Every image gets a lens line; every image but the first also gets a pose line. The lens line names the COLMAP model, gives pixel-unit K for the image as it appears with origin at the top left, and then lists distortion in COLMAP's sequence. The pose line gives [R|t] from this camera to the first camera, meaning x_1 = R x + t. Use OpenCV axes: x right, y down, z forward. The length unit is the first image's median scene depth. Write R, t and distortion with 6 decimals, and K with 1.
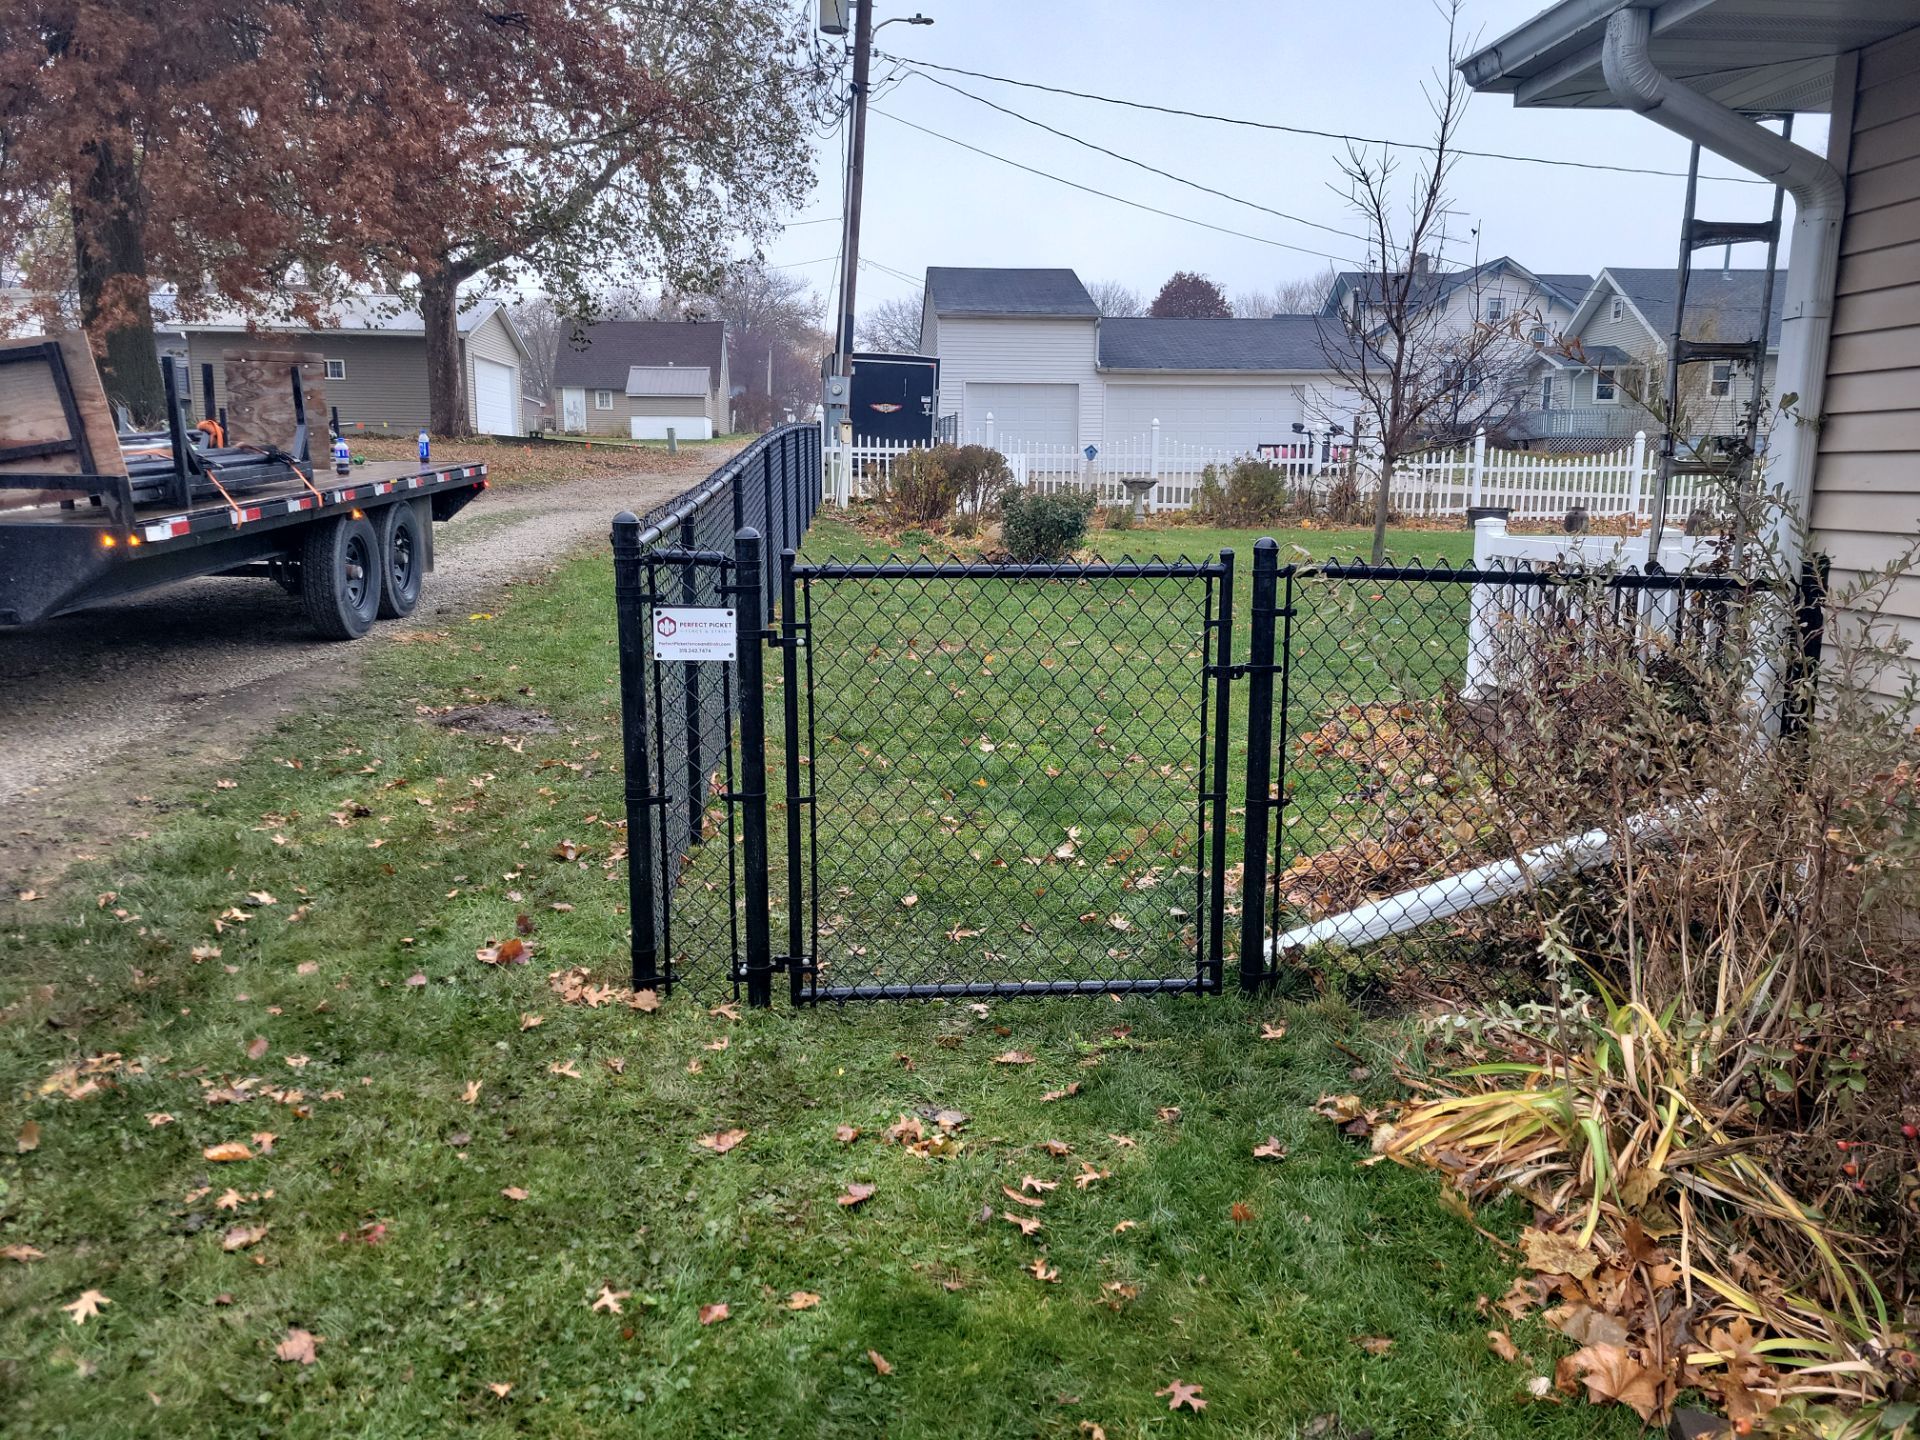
lens RADIAL K [[1434.7, 0, 984.9], [0, 1434.7, 715.9], [0, 0, 1]] dist [0.056863, -0.034424]
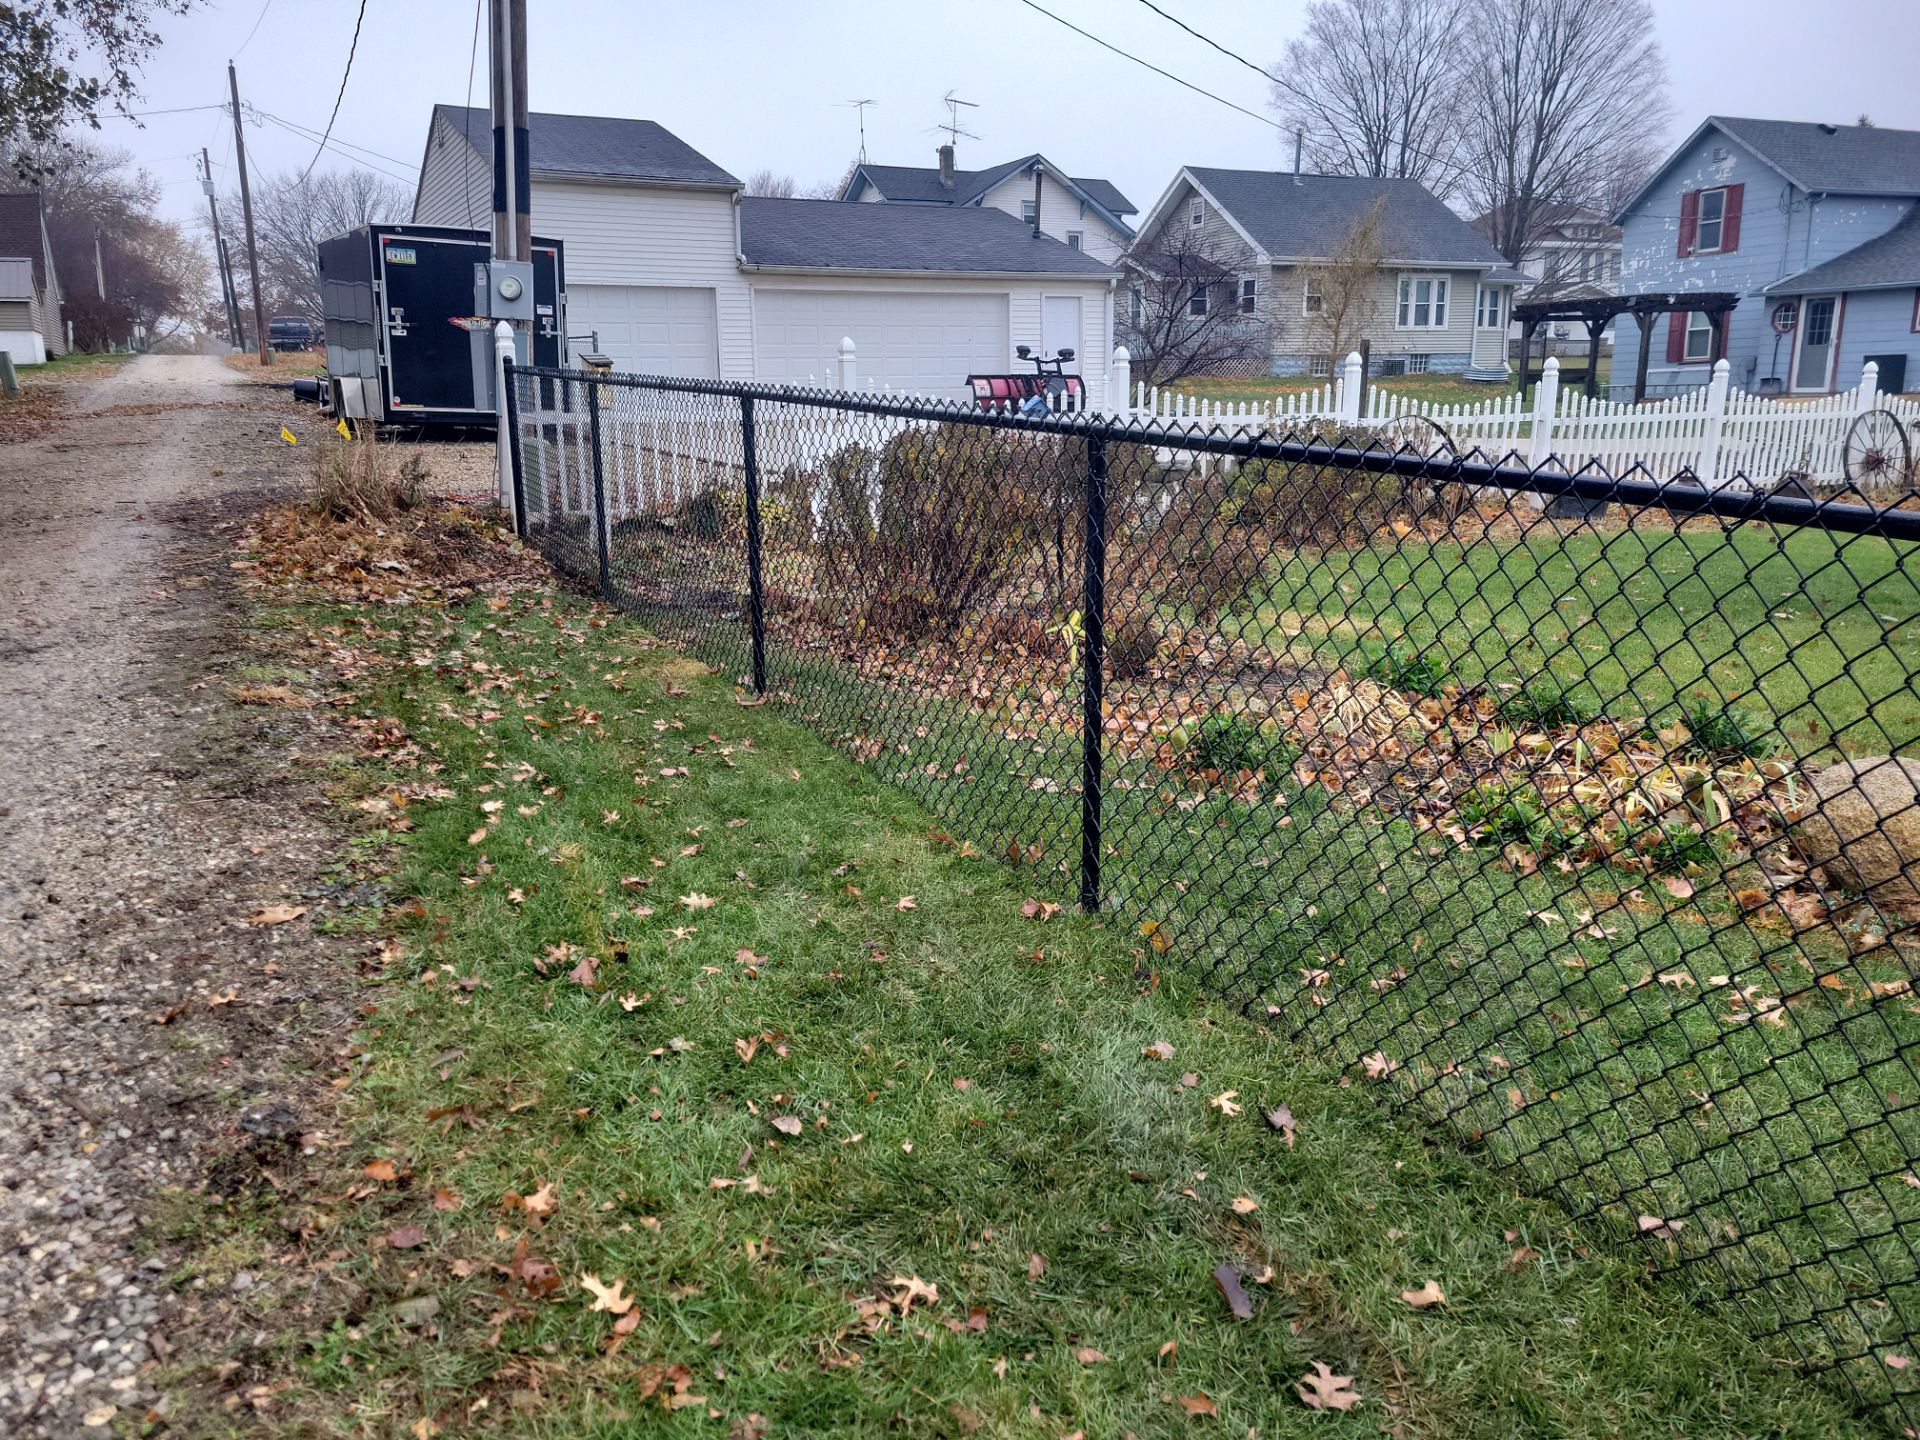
lens RADIAL K [[1434.7, 0, 963.2], [0, 1434.7, 734.5], [0, 0, 1]] dist [0.056863, -0.034424]
pose [[0.926796, -0.104627, 0.360696, -0.129649], [0.079661, 0.993323, 0.083447, -0.090874], [-0.367019, -0.048605, 0.928943, 0.414953]]
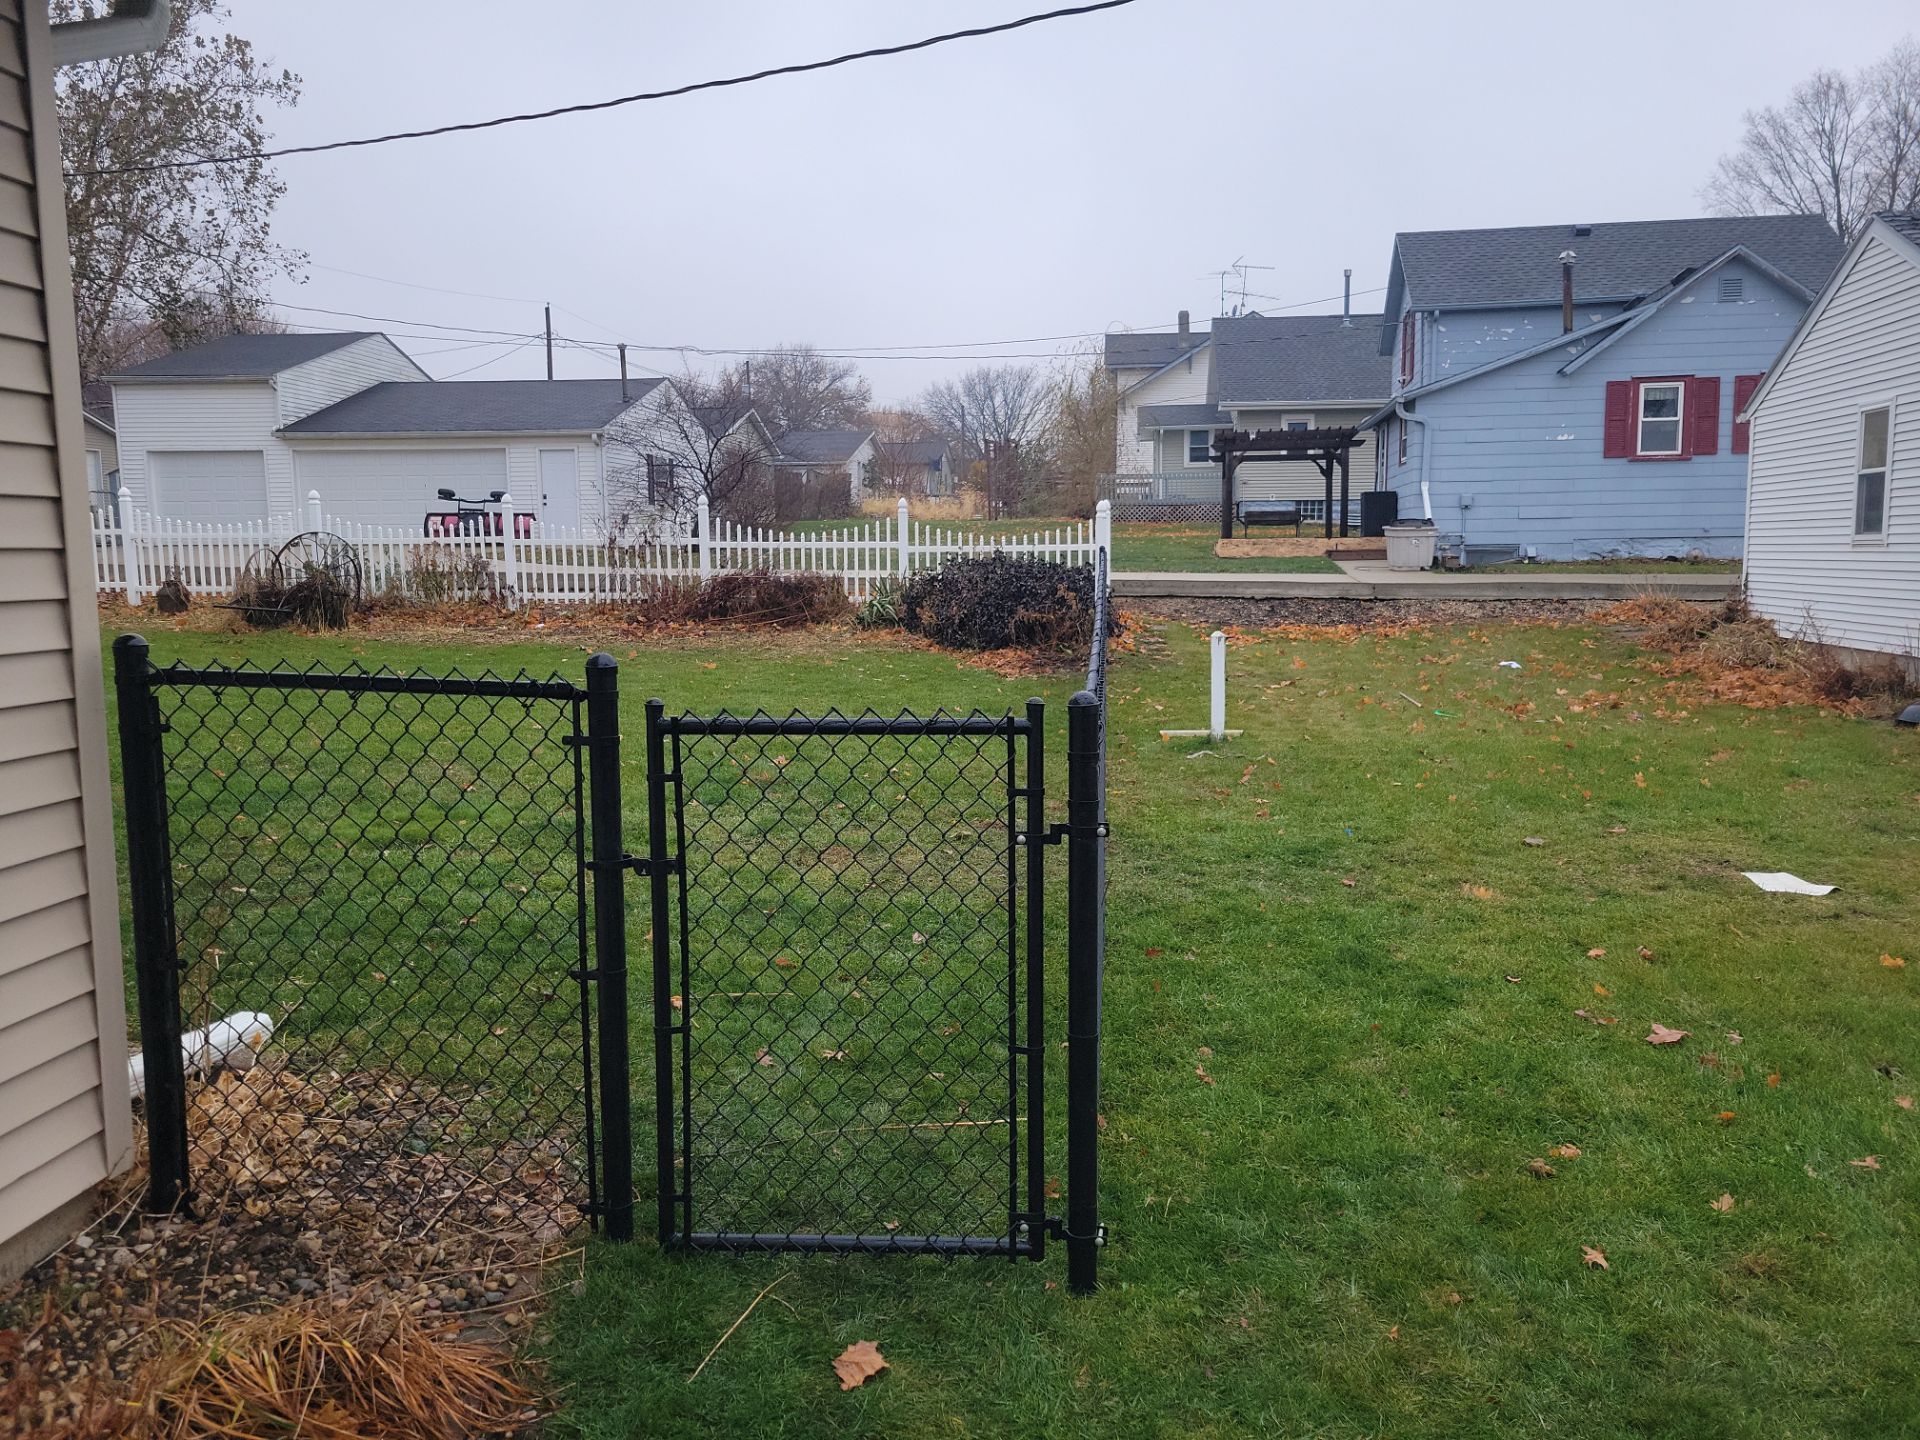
lens RADIAL K [[1434.7, 0, 972.4], [0, 1434.7, 704.7], [0, 0, 1]] dist [0.056863, -0.034424]
pose [[0.982641, 0.007839, -0.185353, 0.927949], [-0.019382, 0.997977, -0.060548, -0.027693], [0.184503, 0.063090, 0.980805, 0.245183]]
